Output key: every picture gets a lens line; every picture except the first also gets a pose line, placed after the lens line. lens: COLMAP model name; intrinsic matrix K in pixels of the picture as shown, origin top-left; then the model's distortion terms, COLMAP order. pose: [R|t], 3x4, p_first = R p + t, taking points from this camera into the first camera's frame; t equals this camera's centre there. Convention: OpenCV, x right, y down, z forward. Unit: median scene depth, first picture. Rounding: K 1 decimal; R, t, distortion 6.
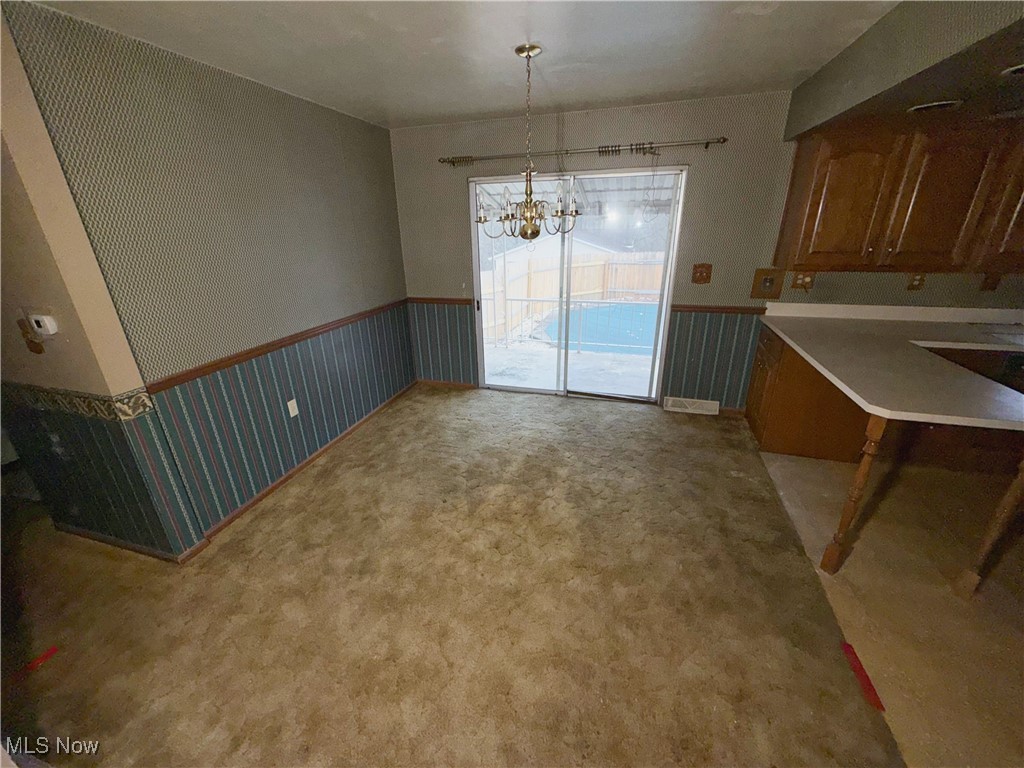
lens RADIAL K [[405.7, 0, 514.0], [0, 405.7, 389.1], [0, 0, 1]] dist [-0.007825, 0.000918]
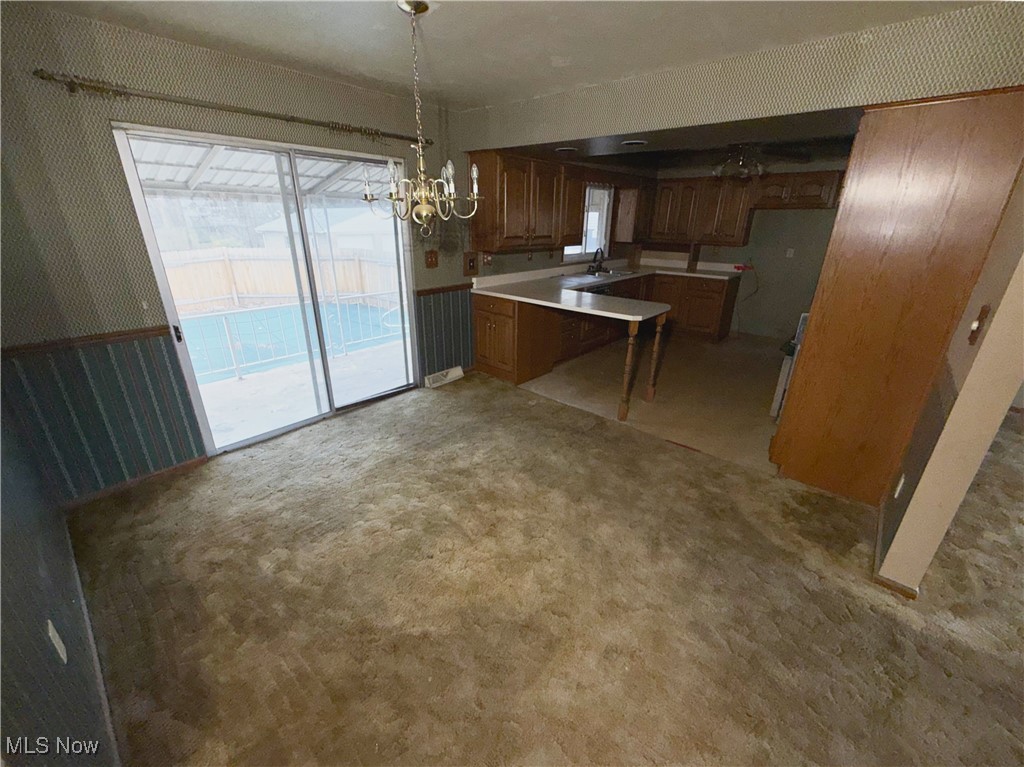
lens RADIAL K [[405.7, 0, 517.1], [0, 405.7, 387.4], [0, 0, 1]] dist [-0.007825, 0.000918]
pose [[0.418728, -0.322240, 0.849016, -0.484152], [0.324341, 0.926329, 0.191621, -0.089857], [-0.848216, 0.195133, 0.492395, 0.299258]]
